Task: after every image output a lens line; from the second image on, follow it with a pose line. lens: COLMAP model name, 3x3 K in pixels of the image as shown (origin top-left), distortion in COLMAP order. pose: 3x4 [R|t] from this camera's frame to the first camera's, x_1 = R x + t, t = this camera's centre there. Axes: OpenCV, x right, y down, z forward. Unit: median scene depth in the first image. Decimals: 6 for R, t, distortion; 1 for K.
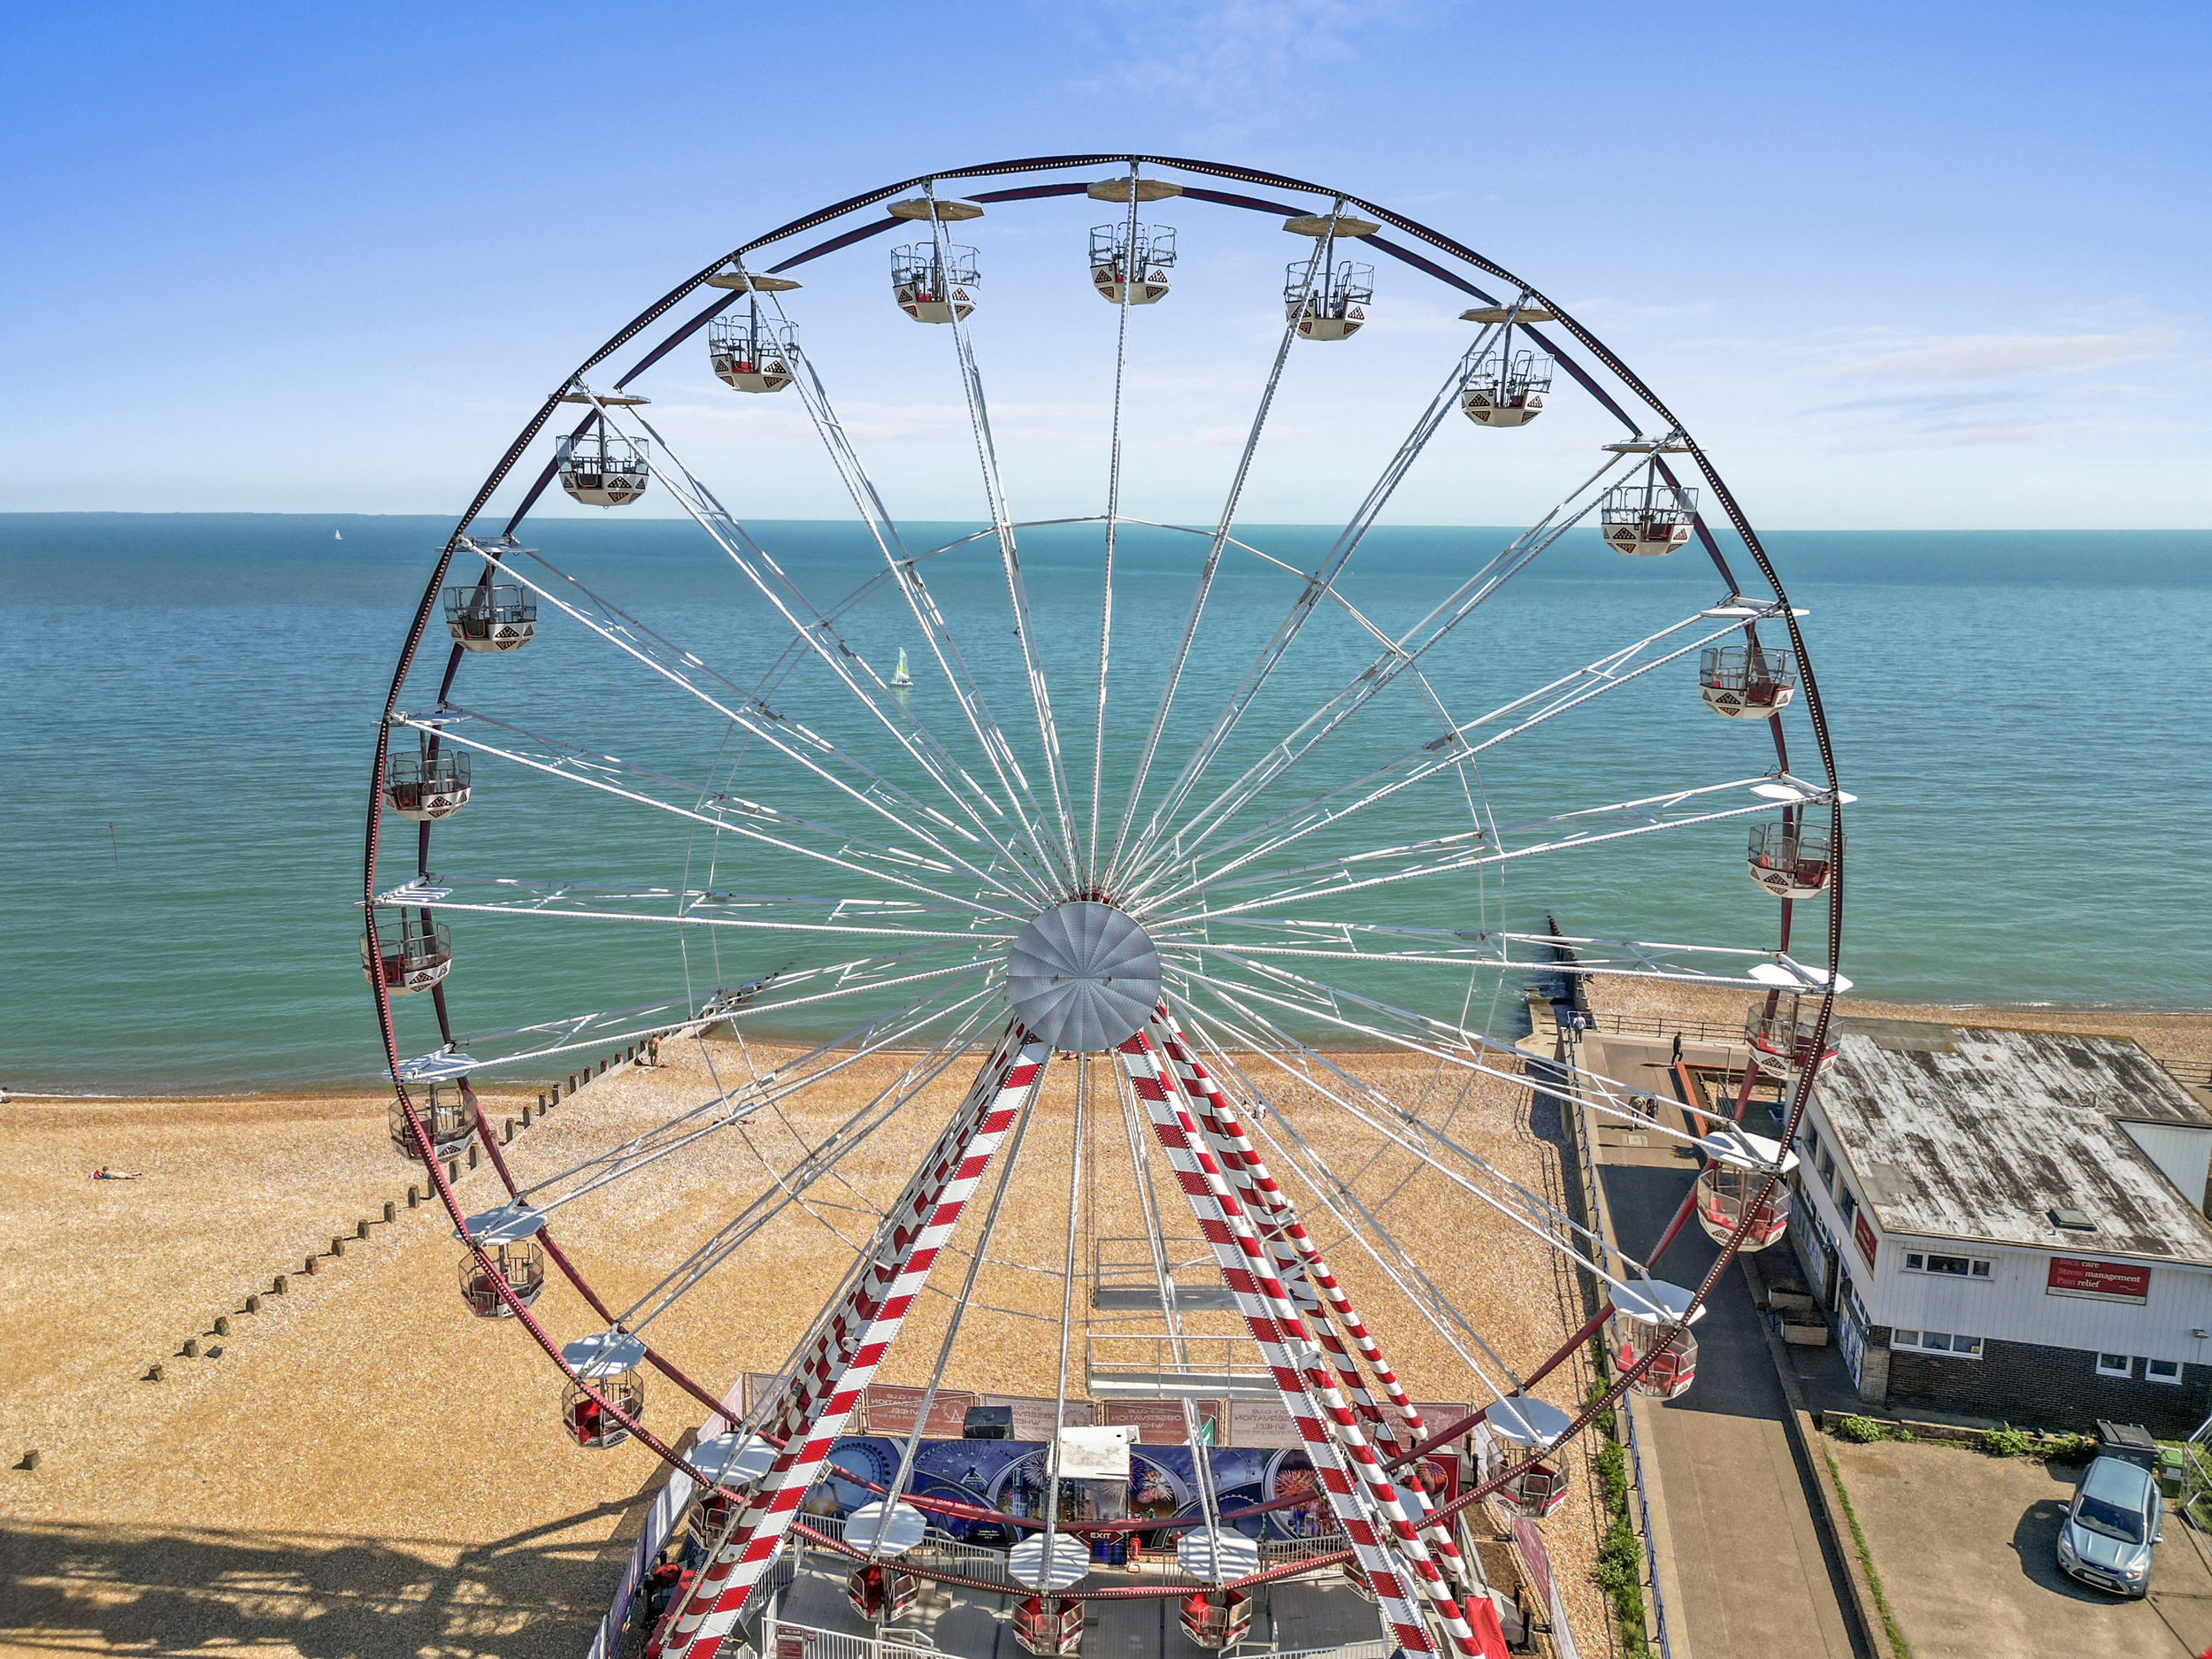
lens RADIAL K [[1567.6, 0, 1095.2], [0, 1567.6, 879.6], [0, 0, 1]] dist [0.060800, -0.045200]
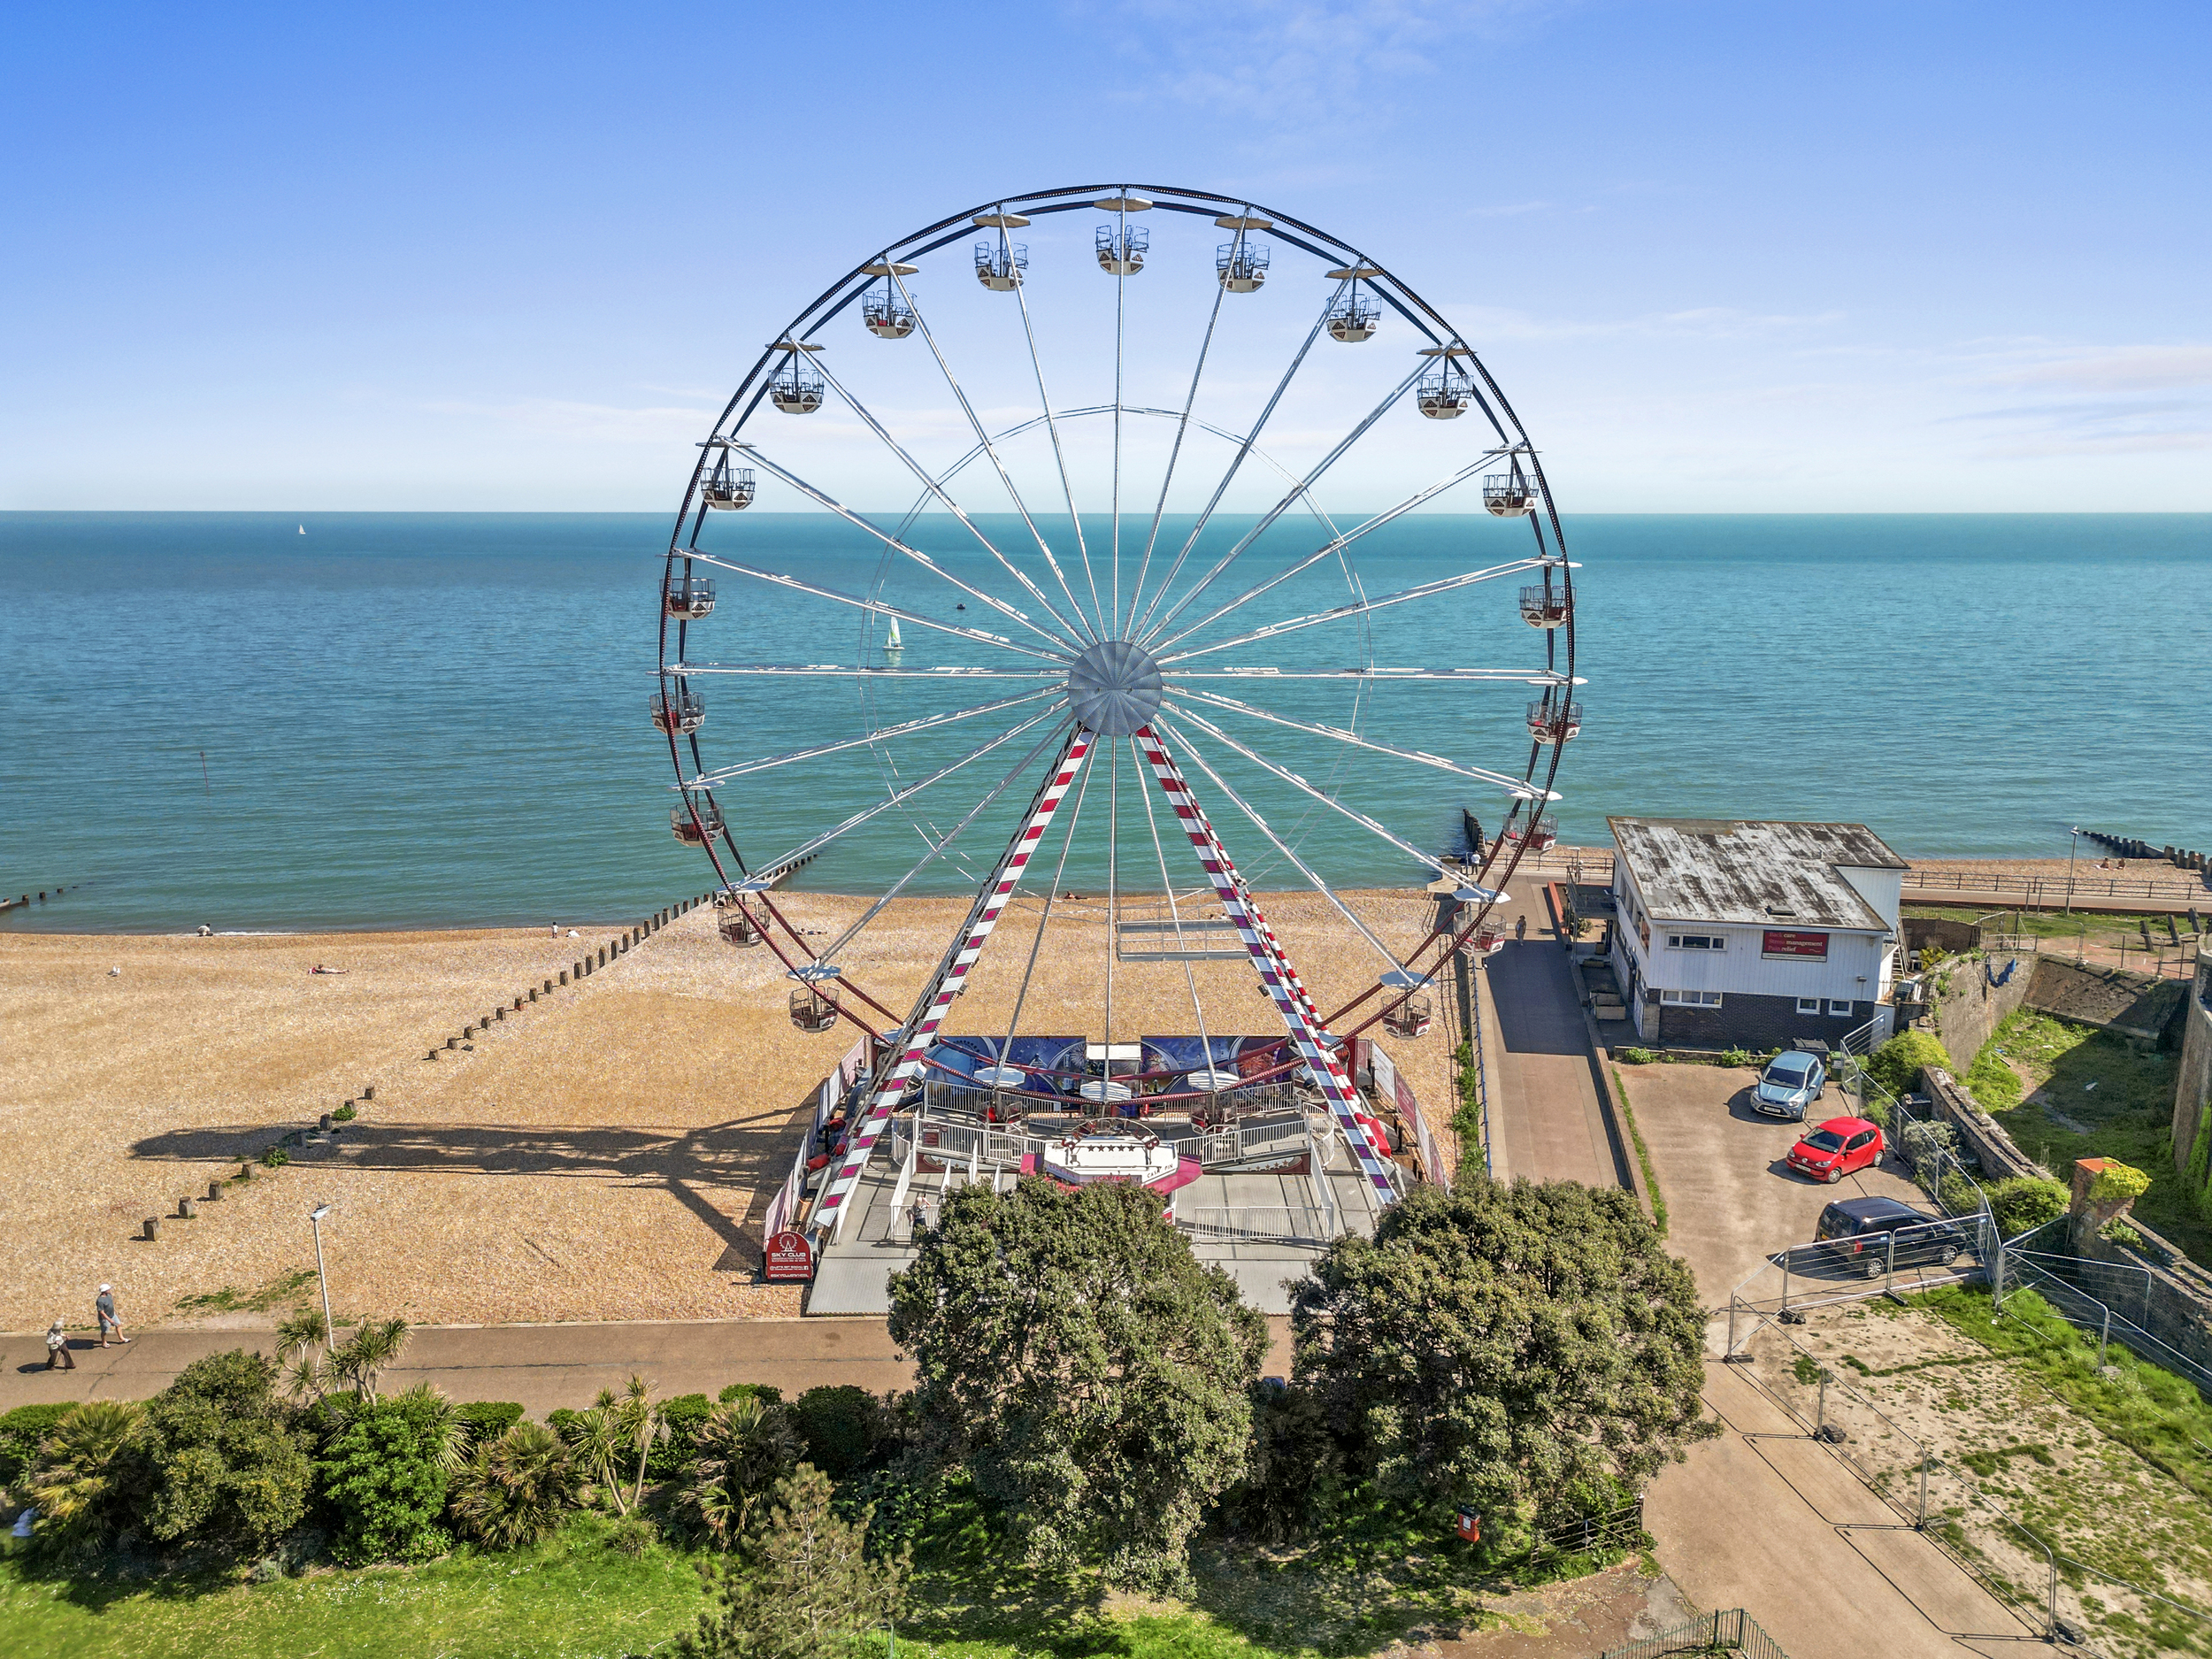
lens RADIAL K [[1567.6, 0, 1112.3], [0, 1567.6, 847.1], [0, 0, 1]] dist [0.060800, -0.045200]
pose [[0.999006, -0.020231, 0.039722, -0.050969], [0.020669, 0.999730, -0.010651, 0.159592], [-0.039496, 0.011461, 0.999154, -0.417075]]
